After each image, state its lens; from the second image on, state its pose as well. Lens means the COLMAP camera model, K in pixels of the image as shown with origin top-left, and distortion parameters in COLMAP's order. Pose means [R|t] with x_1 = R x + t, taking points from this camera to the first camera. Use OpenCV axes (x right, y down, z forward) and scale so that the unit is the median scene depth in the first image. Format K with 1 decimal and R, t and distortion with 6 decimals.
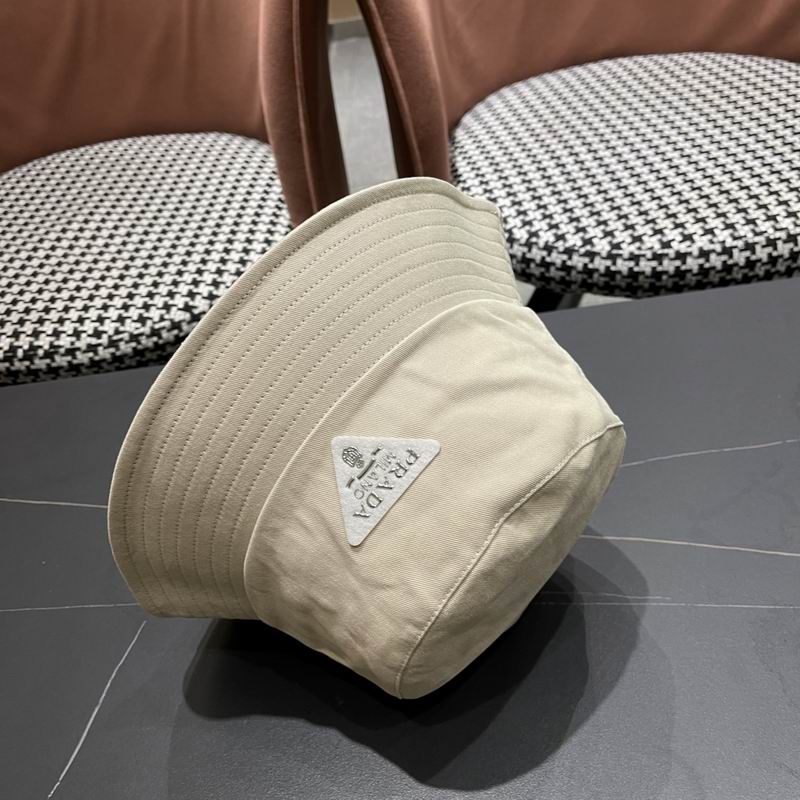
lens RADIAL K [[852.9, 0, 394.8], [0, 852.9, 400.8], [0, 0, 1]] dist [0.012287, 0.000000]
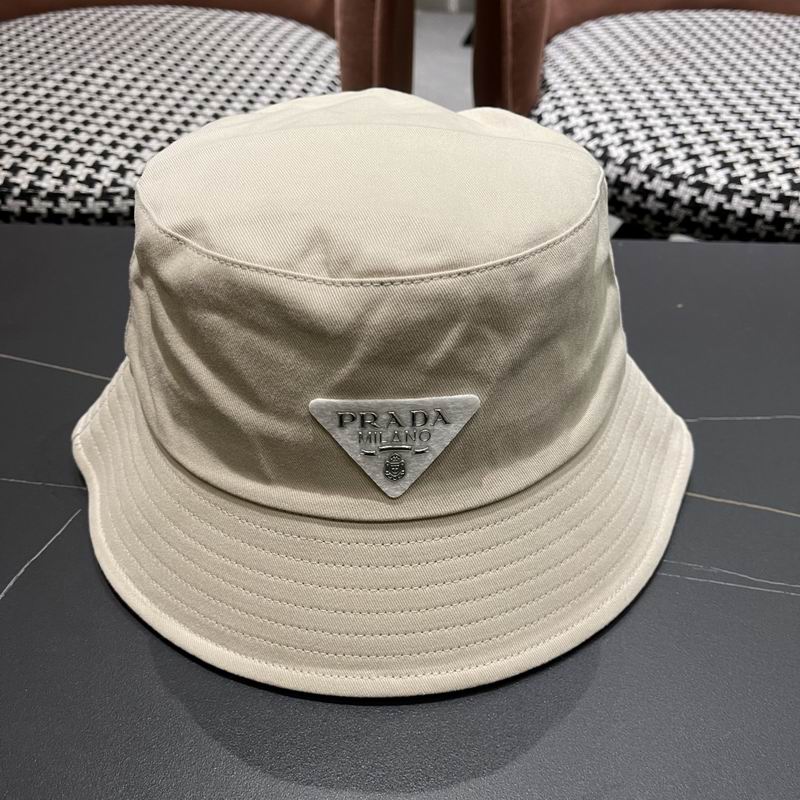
lens RADIAL K [[852.9, 0, 401.9], [0, 852.9, 394.1], [0, 0, 1]] dist [0.012287, 0.000000]
pose [[0.986002, 0.165773, 0.017892, -0.036136], [-0.165352, 0.985969, -0.022886, 0.090607], [-0.021435, 0.019607, 0.999578, 0.183491]]
